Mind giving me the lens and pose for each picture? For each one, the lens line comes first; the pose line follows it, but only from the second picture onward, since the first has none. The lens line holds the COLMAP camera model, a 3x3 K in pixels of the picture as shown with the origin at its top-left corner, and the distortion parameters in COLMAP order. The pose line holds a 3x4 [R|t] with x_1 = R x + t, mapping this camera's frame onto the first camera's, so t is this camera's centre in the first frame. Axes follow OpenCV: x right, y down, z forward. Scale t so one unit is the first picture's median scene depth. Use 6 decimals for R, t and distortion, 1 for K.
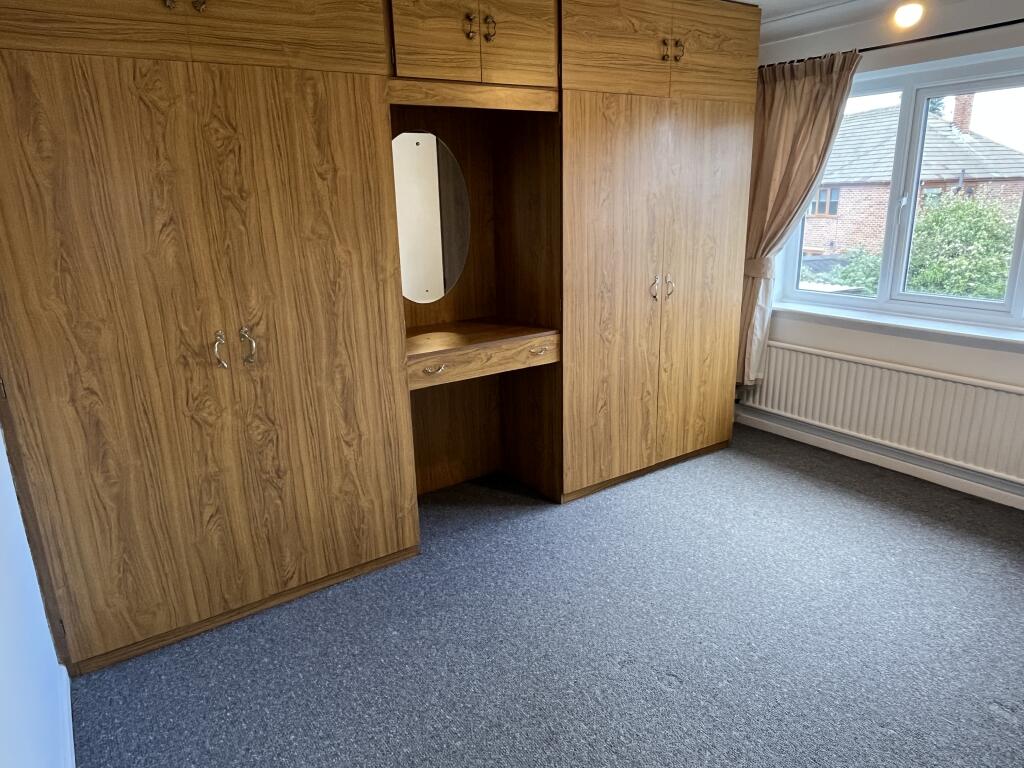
lens RADIAL K [[671.3, 0, 508.7], [0, 671.3, 379.7], [0, 0, 1]] dist [-0.000465, 0.000738]
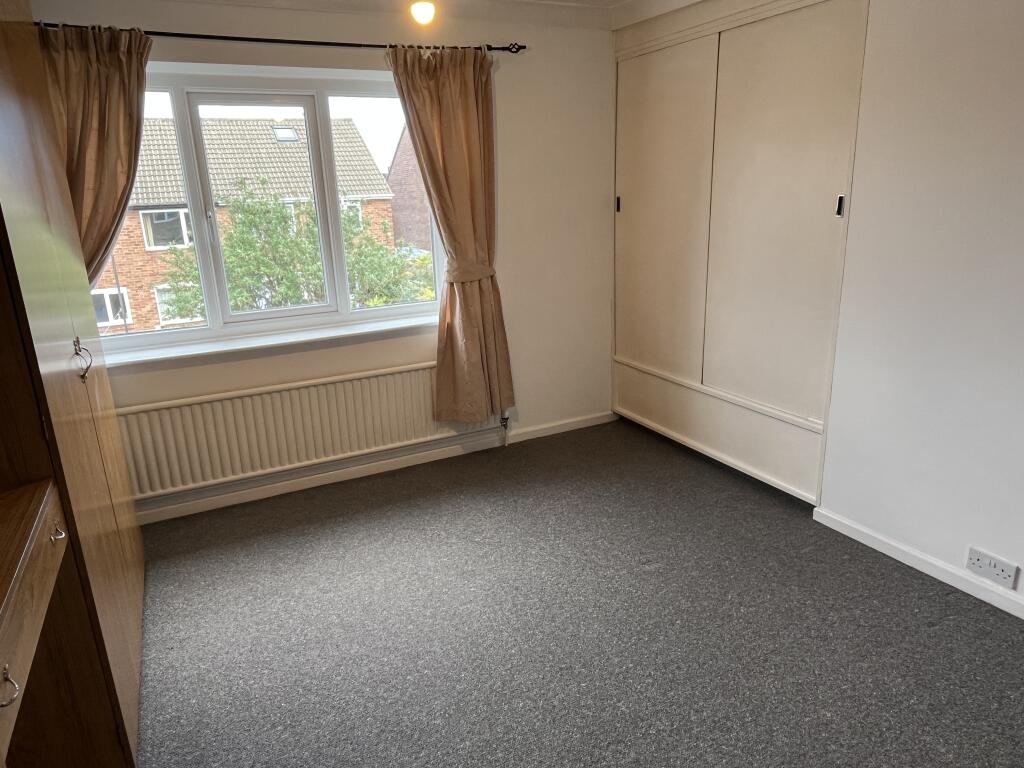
lens RADIAL K [[671.3, 0, 508.7], [0, 671.3, 379.7], [0, 0, 1]] dist [-0.000465, 0.000738]
pose [[0.135332, -0.247131, 0.959485, -0.297130], [0.298522, 0.933564, 0.198349, -0.124946], [-0.944759, 0.259584, 0.200115, 0.520339]]
